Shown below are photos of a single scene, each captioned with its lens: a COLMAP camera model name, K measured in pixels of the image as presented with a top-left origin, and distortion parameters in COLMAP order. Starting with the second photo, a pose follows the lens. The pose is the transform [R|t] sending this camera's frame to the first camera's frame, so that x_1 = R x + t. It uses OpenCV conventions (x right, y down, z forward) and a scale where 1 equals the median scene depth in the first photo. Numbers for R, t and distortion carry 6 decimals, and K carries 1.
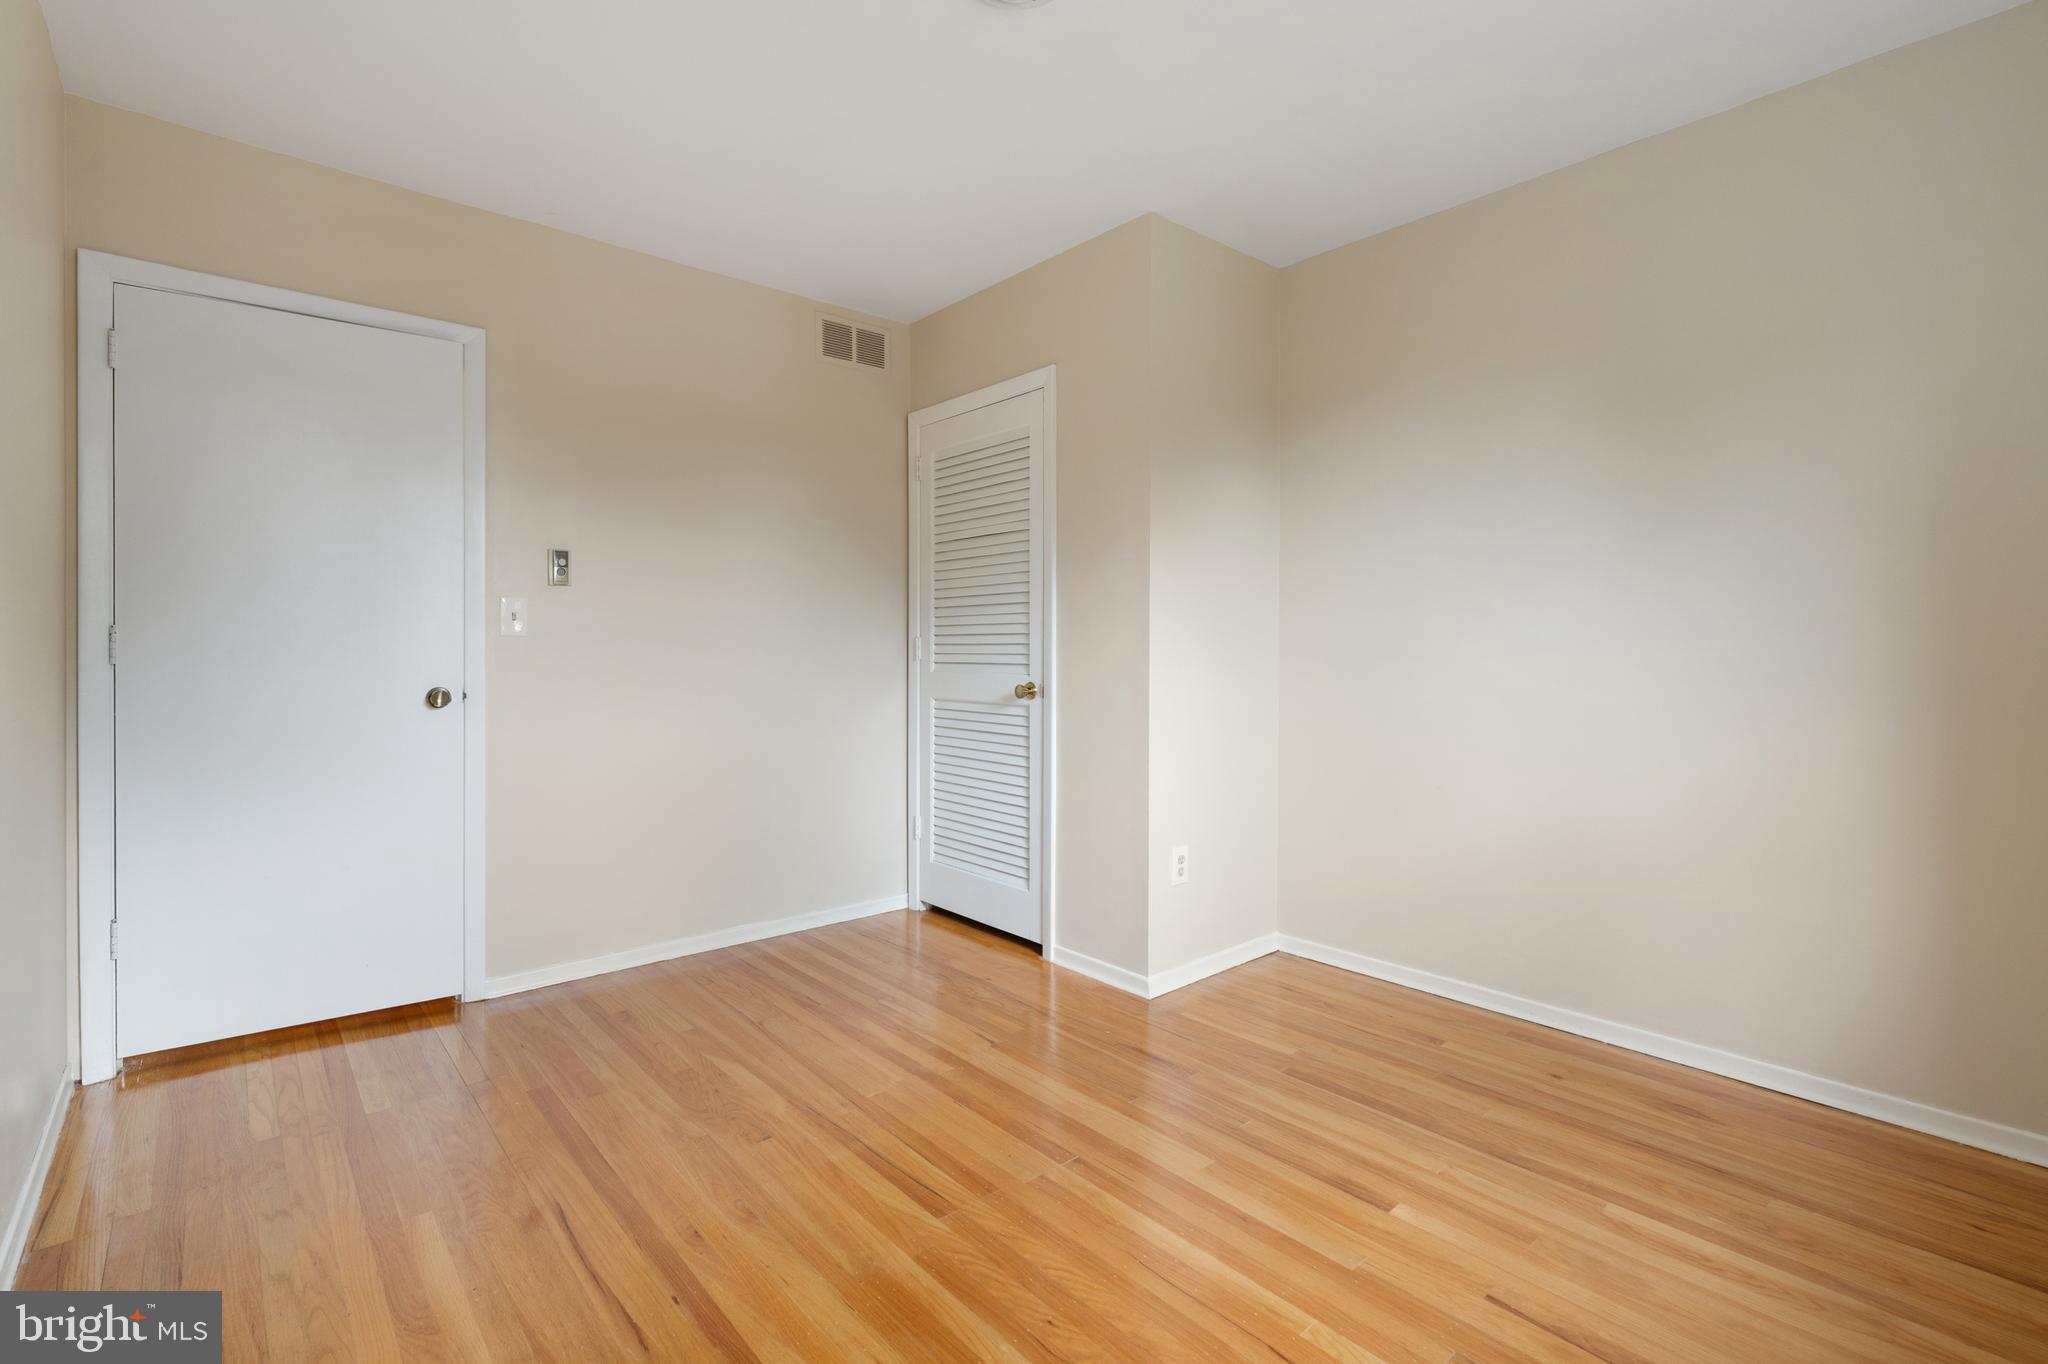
lens RADIAL K [[929.1, 0, 1030.3], [0, 929.1, 666.7], [0, 0, 1]] dist [-0.008630, 0.003284]
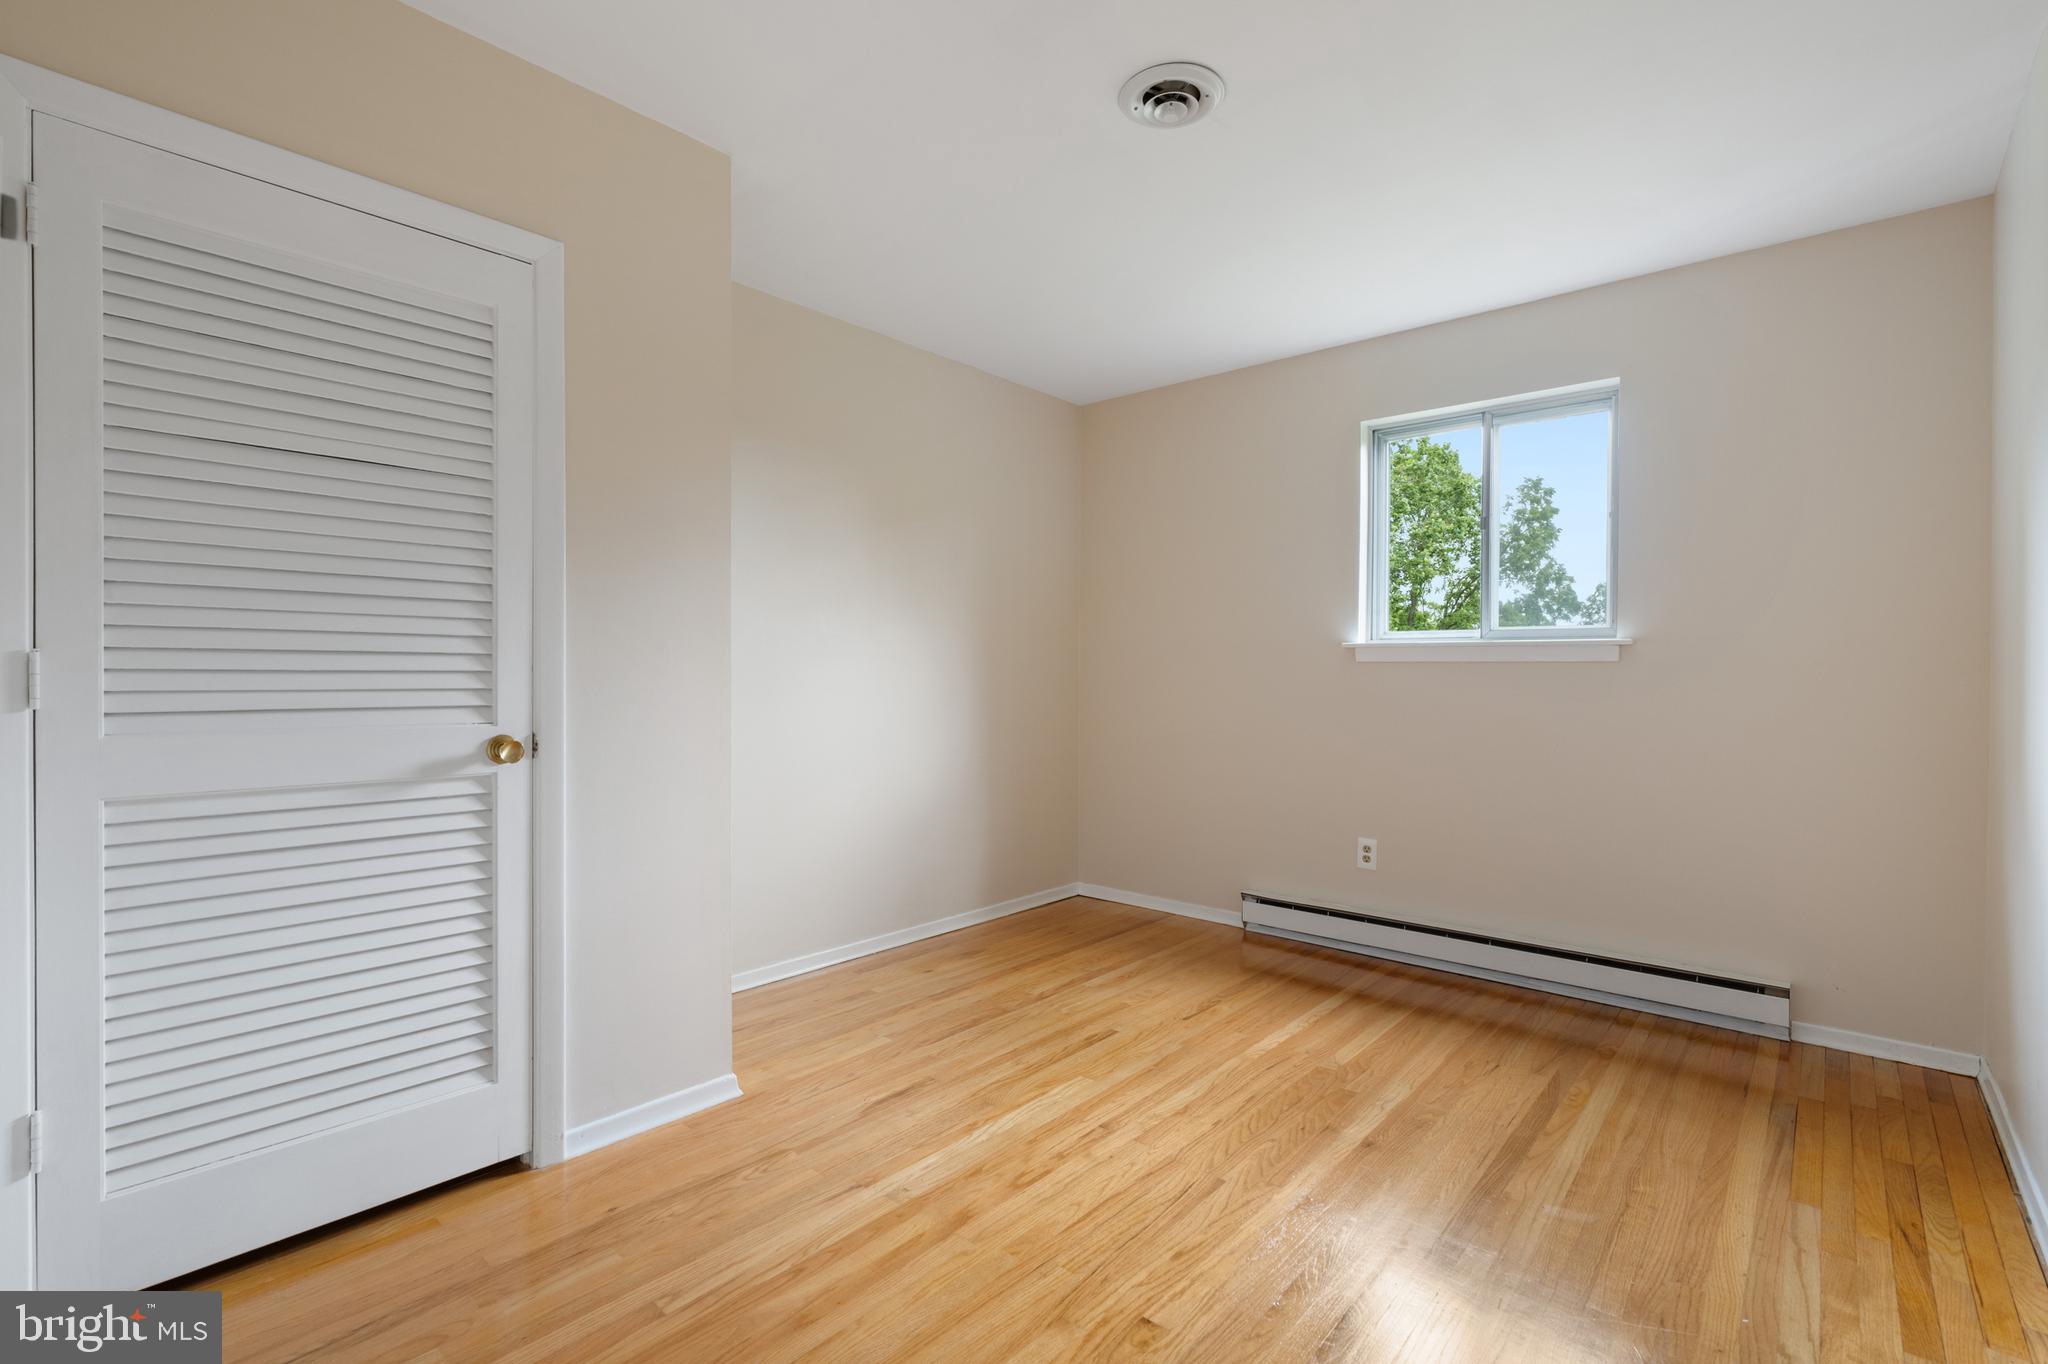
lens RADIAL K [[929.1, 0, 1020.4], [0, 929.1, 690.2], [0, 0, 1]] dist [-0.008630, 0.003284]
pose [[-0.126883, -0.020238, 0.991711, -0.660582], [0.013068, 0.999671, 0.022073, -0.022714], [-0.991832, 0.015760, -0.126577, 0.765963]]
